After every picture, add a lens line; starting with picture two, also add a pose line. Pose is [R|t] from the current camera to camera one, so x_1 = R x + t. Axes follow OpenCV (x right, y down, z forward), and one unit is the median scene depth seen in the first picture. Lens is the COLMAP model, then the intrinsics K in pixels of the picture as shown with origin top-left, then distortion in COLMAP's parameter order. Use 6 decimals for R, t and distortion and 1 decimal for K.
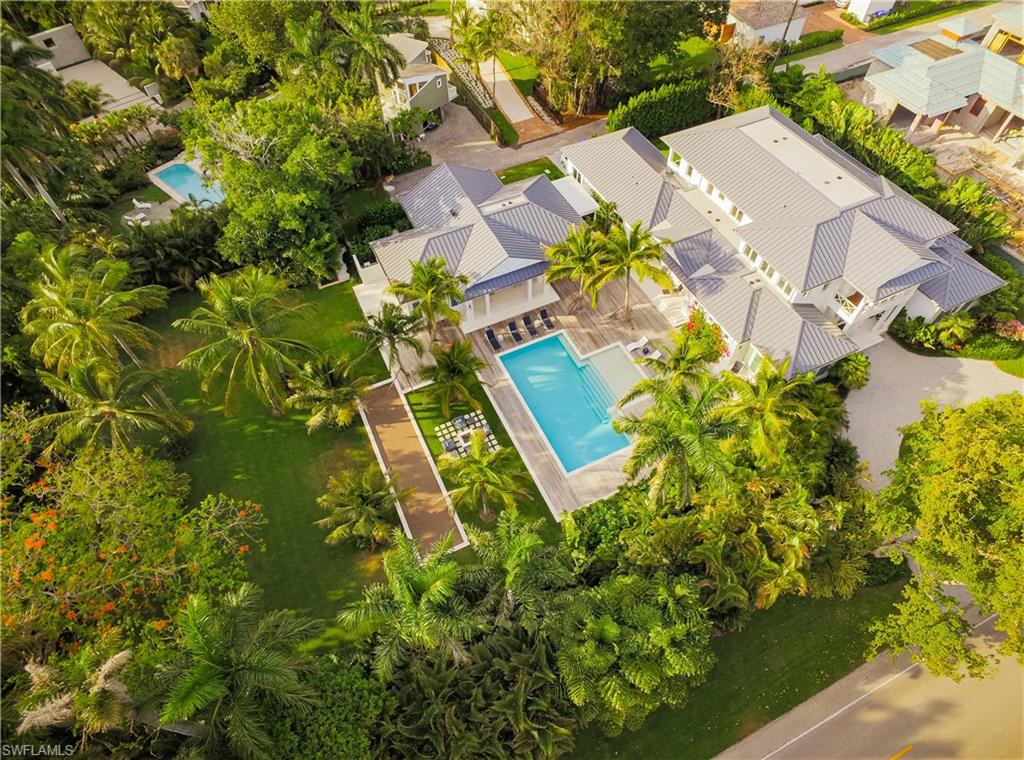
lens RADIAL K [[623.2, 0, 478.4], [0, 623.2, 382.1], [0, 0, 1]] dist [0.002225, 0.001434]
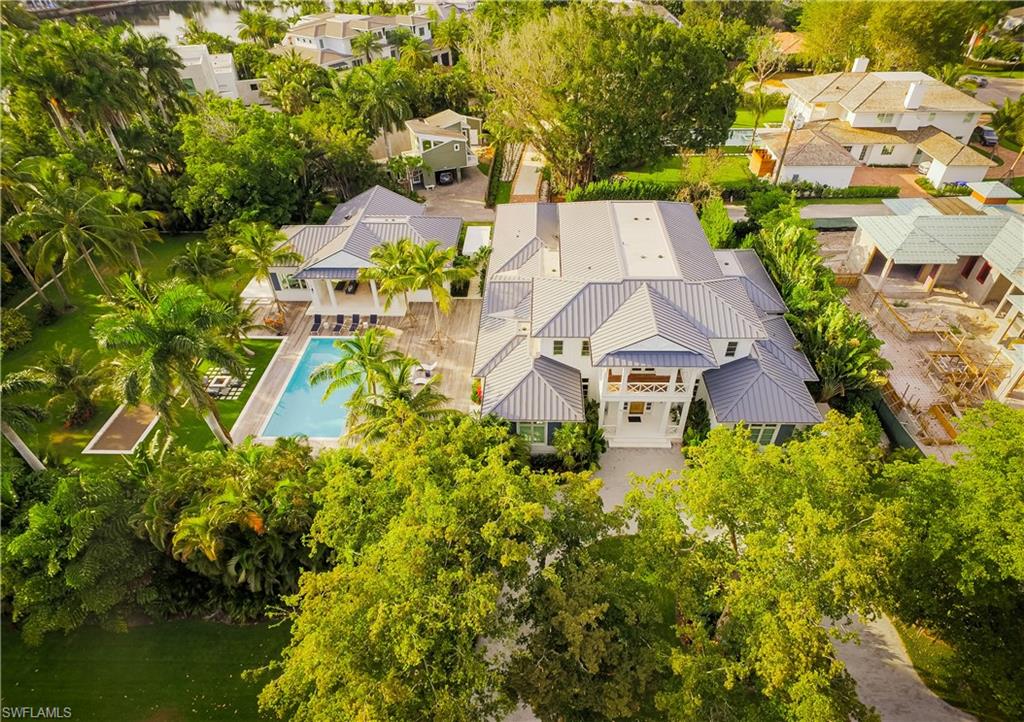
lens RADIAL K [[615.7, 0, 512.0], [0, 615.7, 361.0], [0, 0, 1]] dist [0.005666, 0.003648]
pose [[0.892736, 0.288346, -0.346234, 0.557738], [-0.364618, 0.913760, -0.179152, 0.044346], [0.264717, 0.286179, 0.920883, 0.106693]]
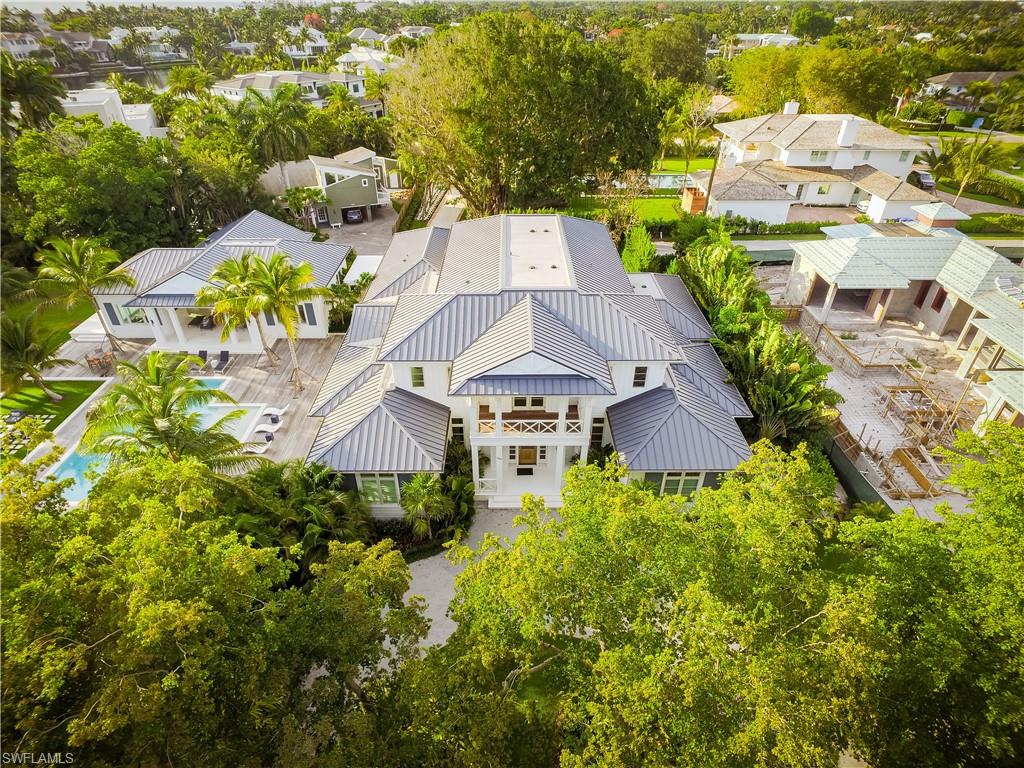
lens RADIAL K [[594.3, 0, 507.8], [0, 594.3, 369.8], [0, 0, 1]] dist [0.003532, 0.000563]
pose [[0.907586, 0.244357, -0.341435, 0.602015], [-0.349067, 0.891037, -0.290181, 0.006375], [0.233323, 0.382548, 0.893990, 0.298805]]
